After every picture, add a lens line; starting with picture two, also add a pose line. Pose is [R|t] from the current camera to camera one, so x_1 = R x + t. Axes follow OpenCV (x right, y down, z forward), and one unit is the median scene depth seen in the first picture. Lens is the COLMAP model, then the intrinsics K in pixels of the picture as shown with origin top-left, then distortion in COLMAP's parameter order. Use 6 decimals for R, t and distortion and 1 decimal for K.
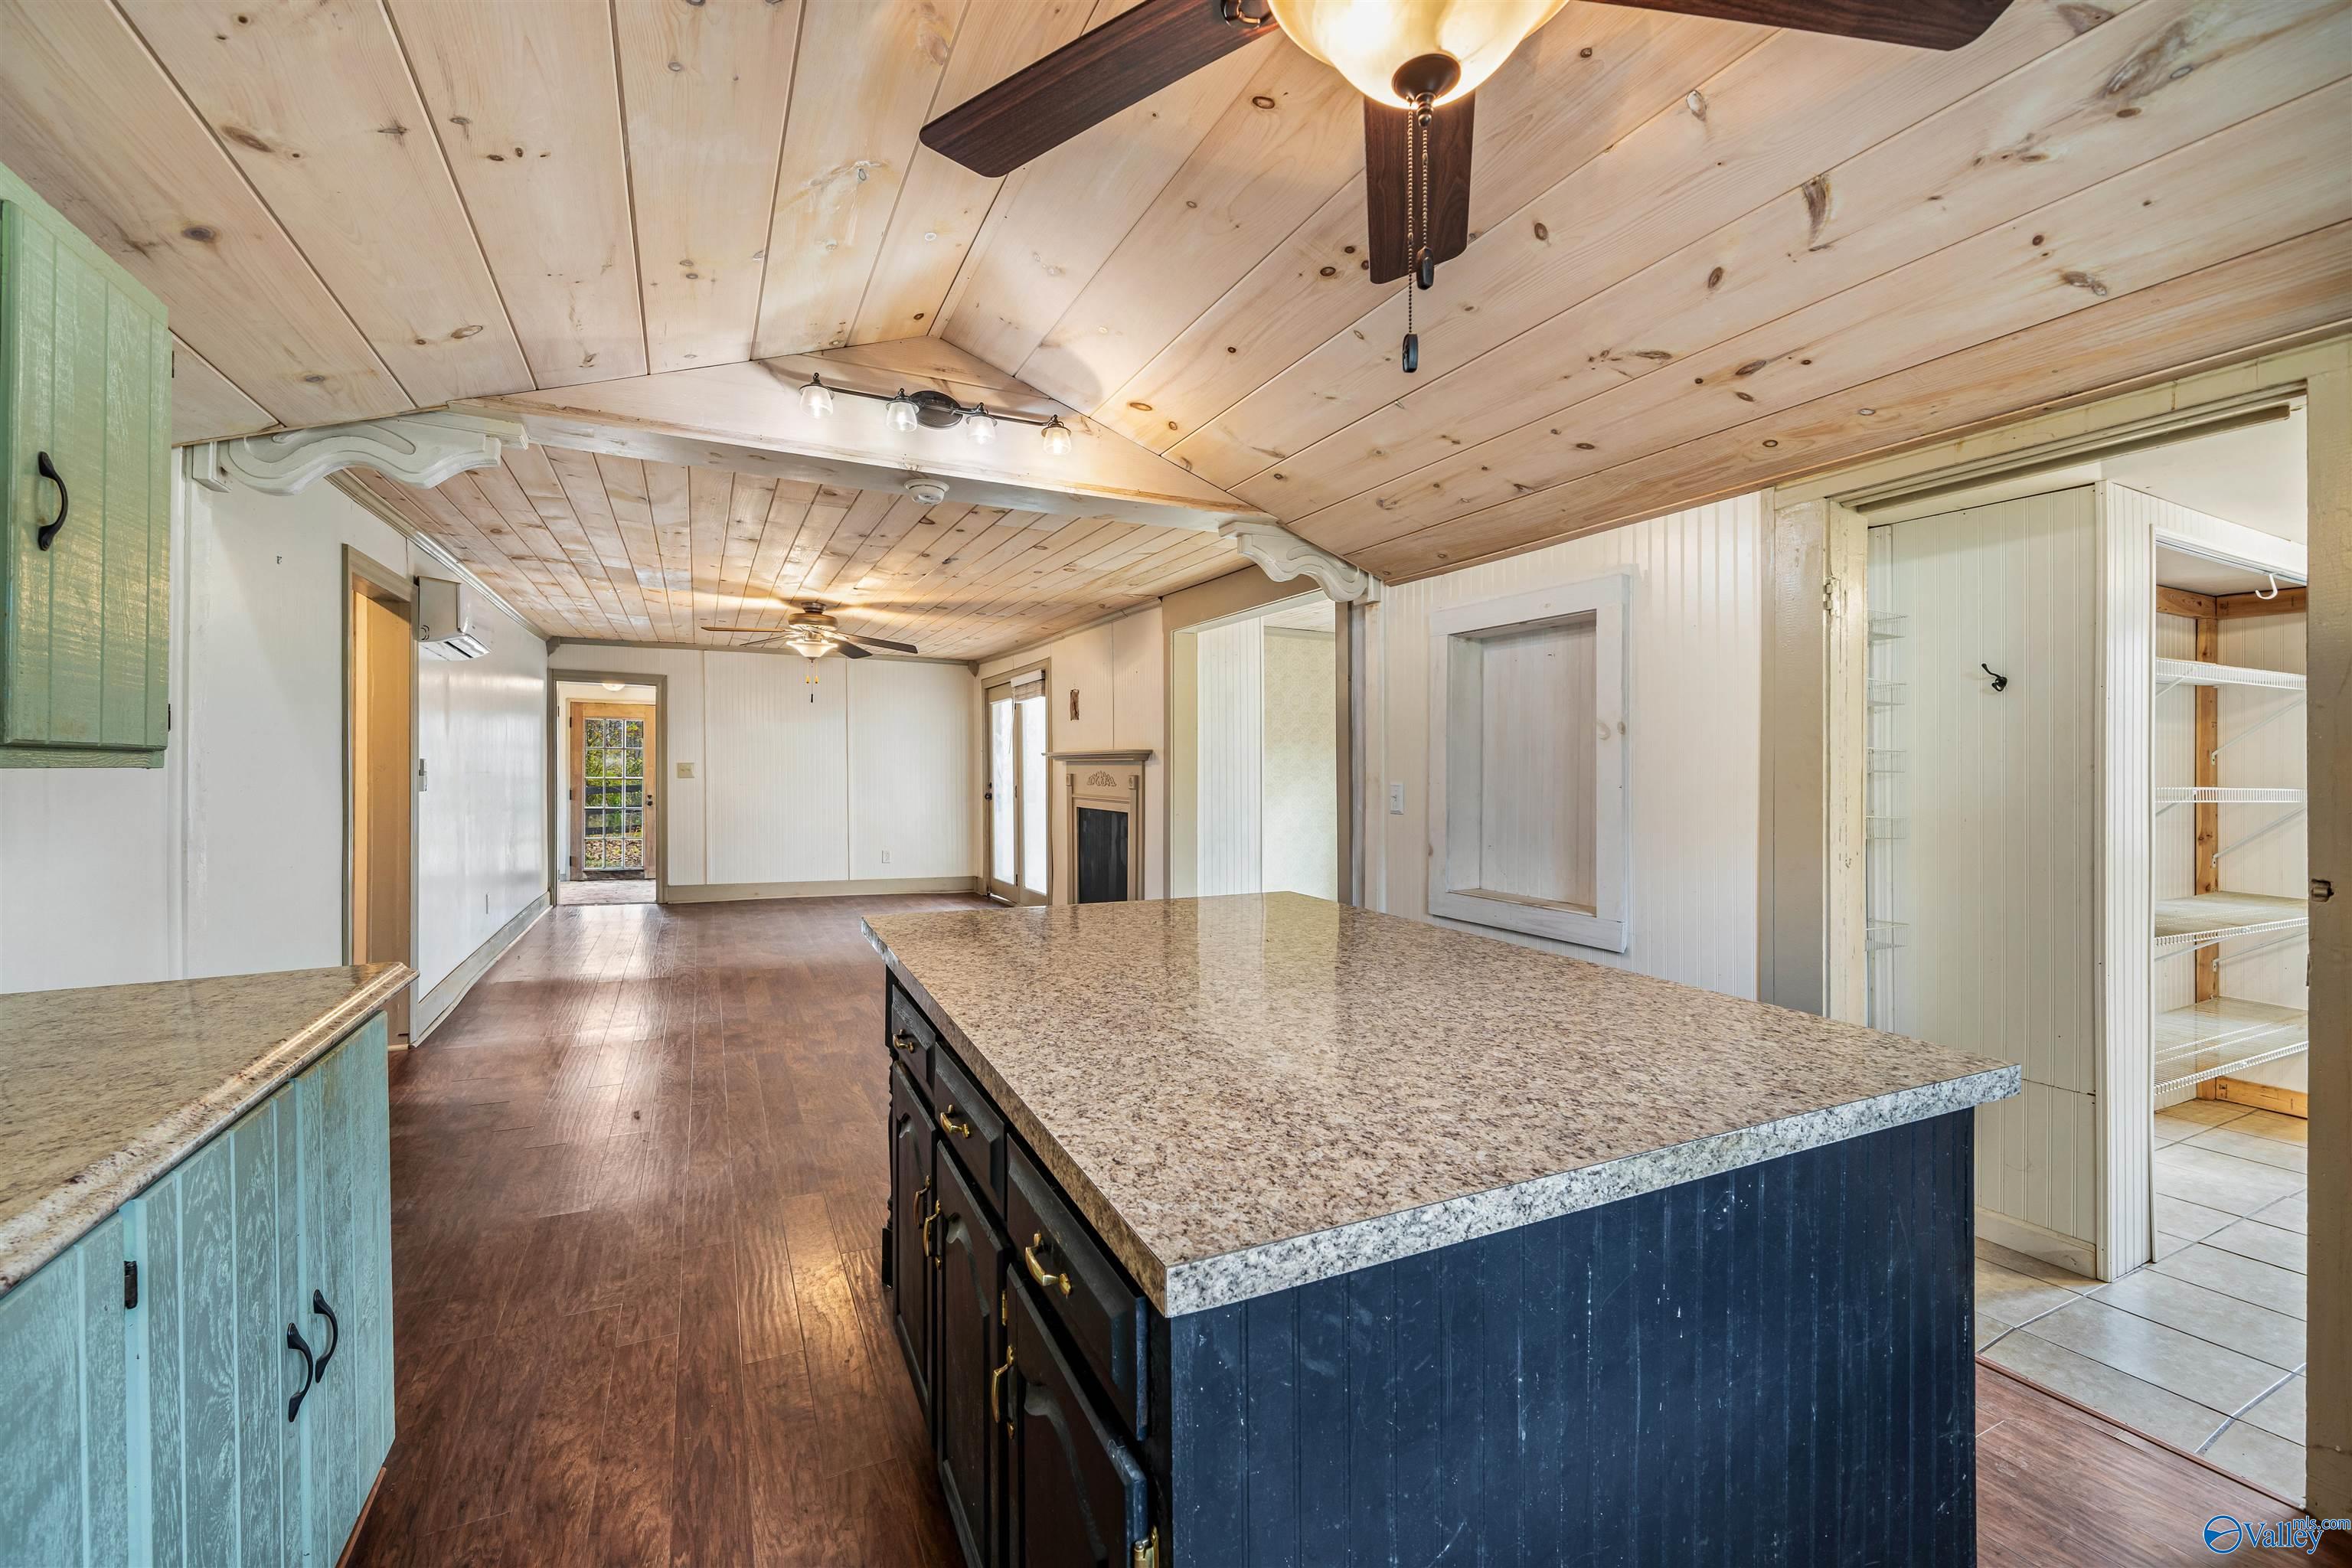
lens RADIAL K [[939.6, 0, 1176.0], [0, 939.6, 784.0], [0, 0, 1]] dist [-0.001835, -0.000154]
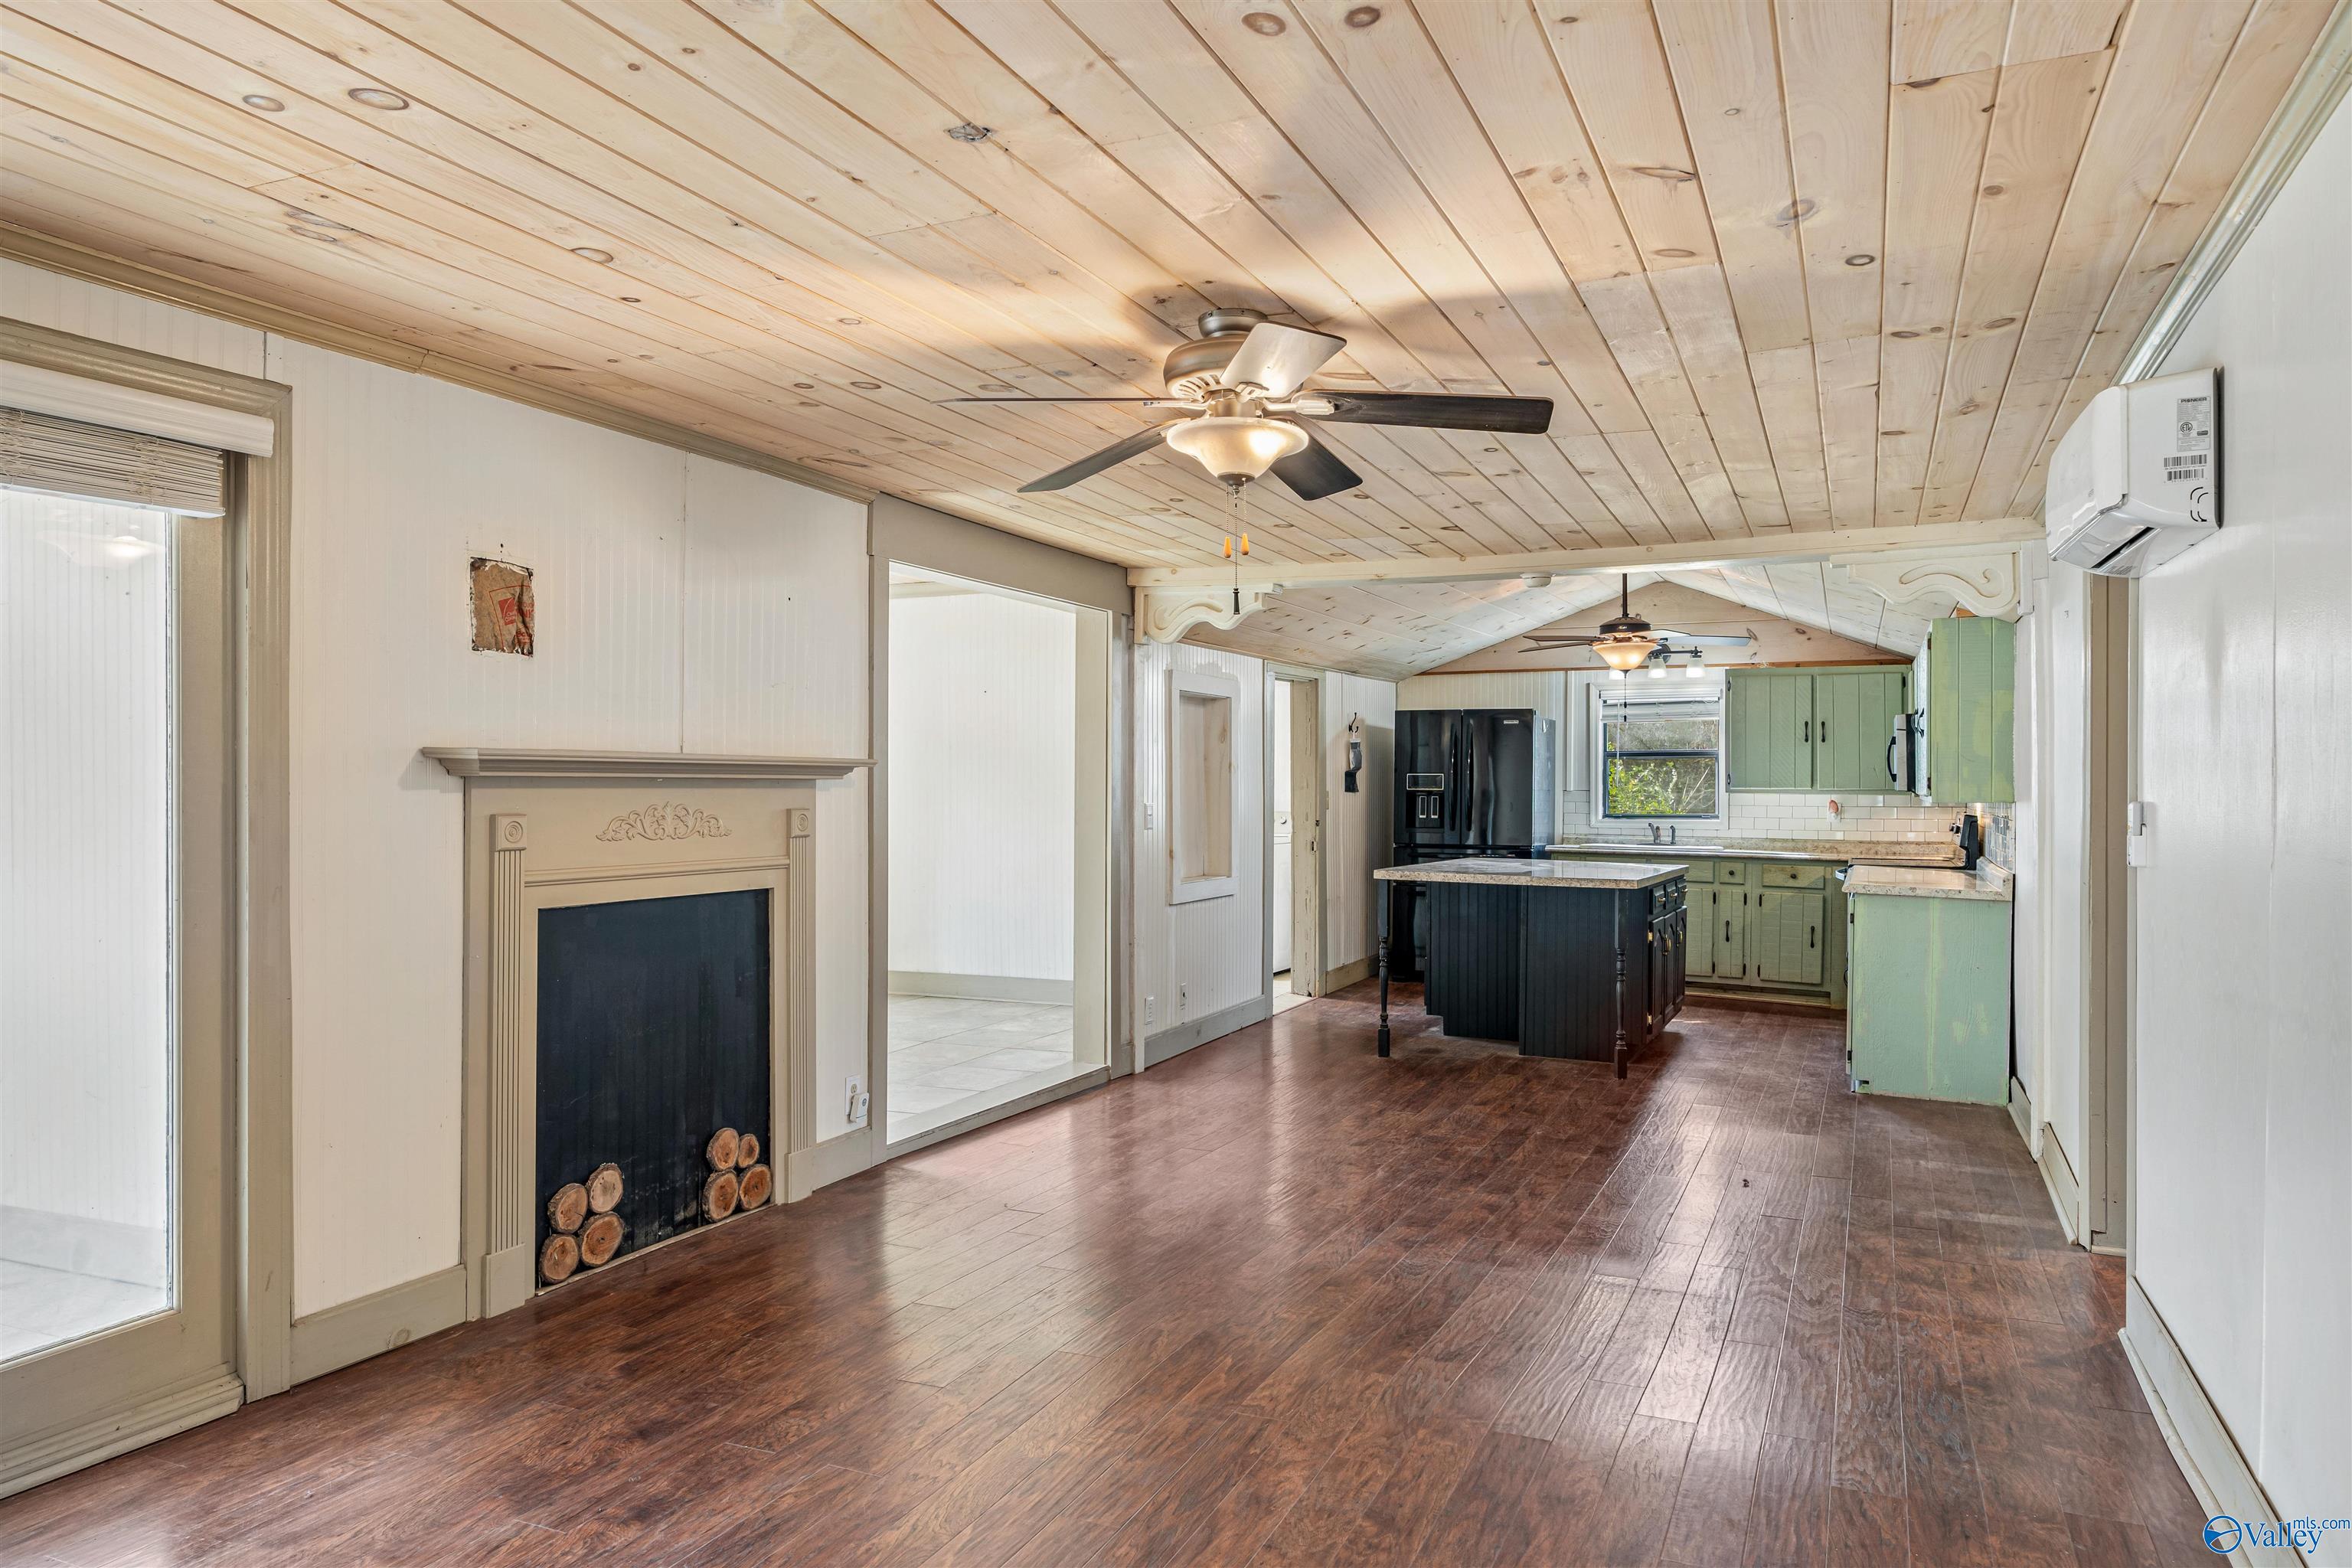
lens RADIAL K [[1533.9, 0, 1176.0], [0, 1533.9, 784.0], [0, 0, 1]] dist [0.001393, 0.000281]
pose [[-0.627562, -0.009840, 0.778505, -0.689362], [0.000898, 0.999910, 0.013363, -0.027906], [-0.778566, 0.009086, -0.627497, 1.175699]]
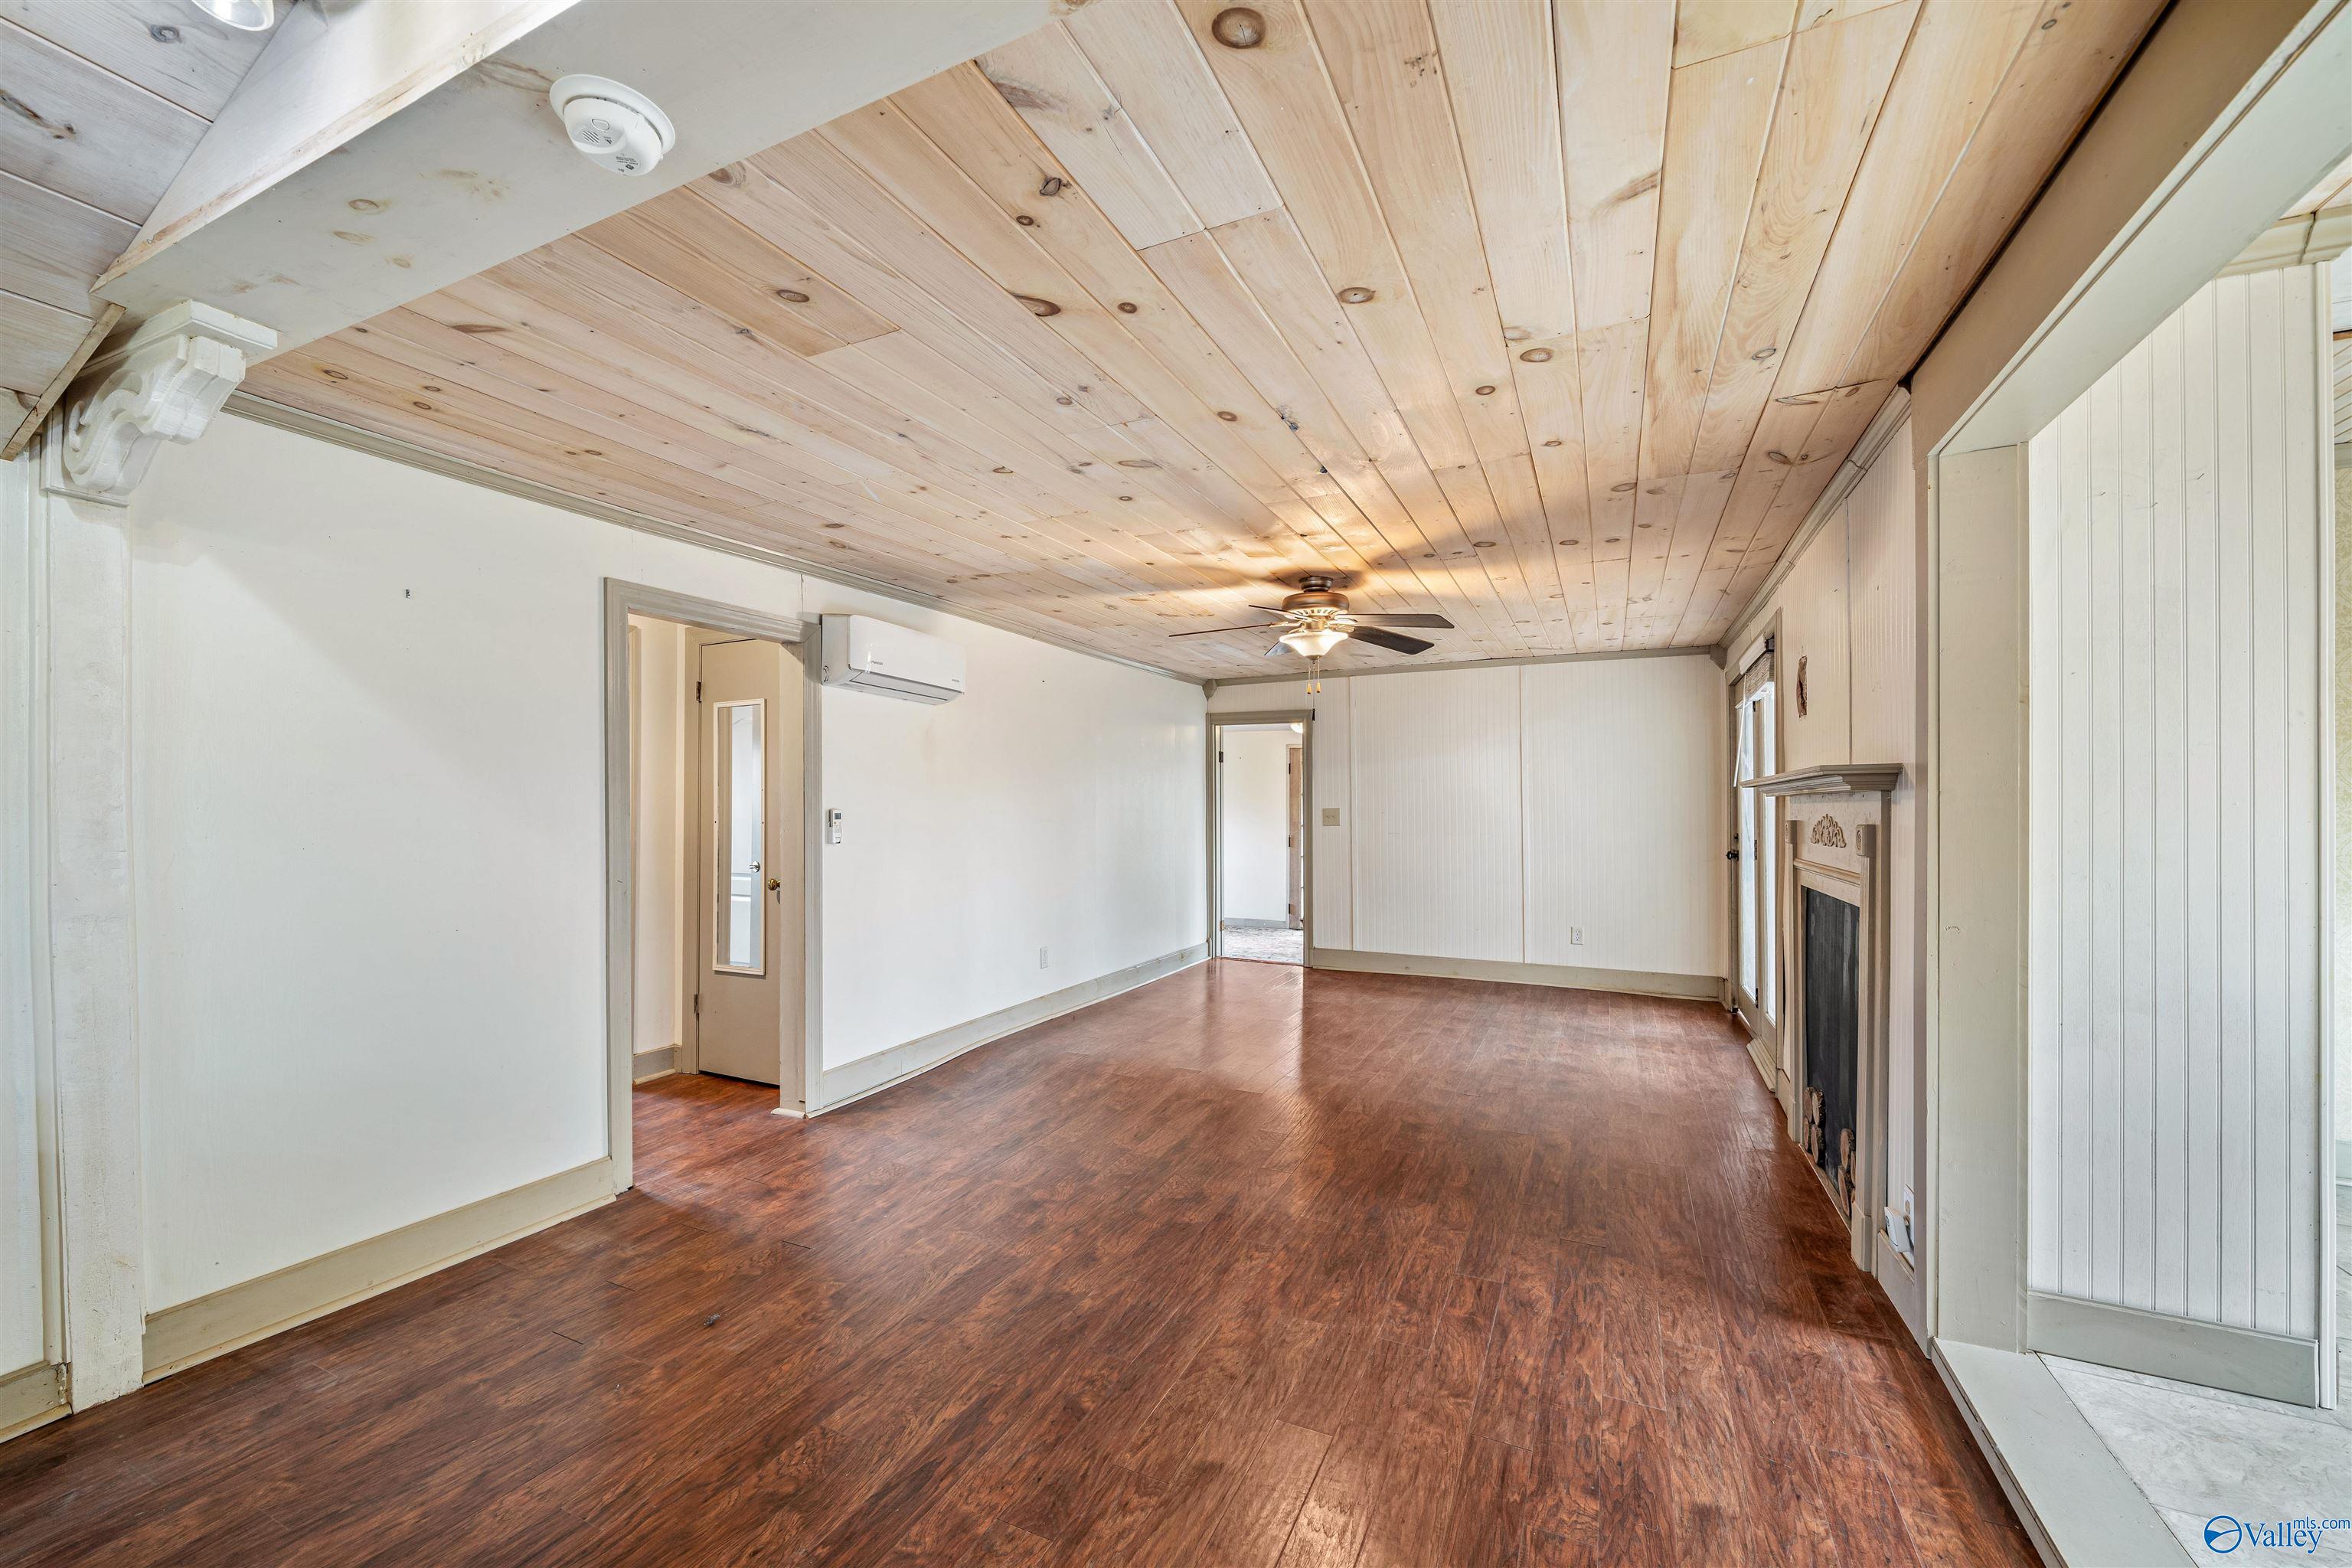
lens RADIAL K [[952.7, 0, 1161.1], [0, 952.7, 805.8], [0, 0, 1]] dist [-0.000848, 0.000016]
pose [[0.614616, -0.014638, -0.788691, 0.090089], [-0.004205, 0.999753, -0.021832, -0.005515], [0.788815, 0.016735, 0.614402, 0.410566]]
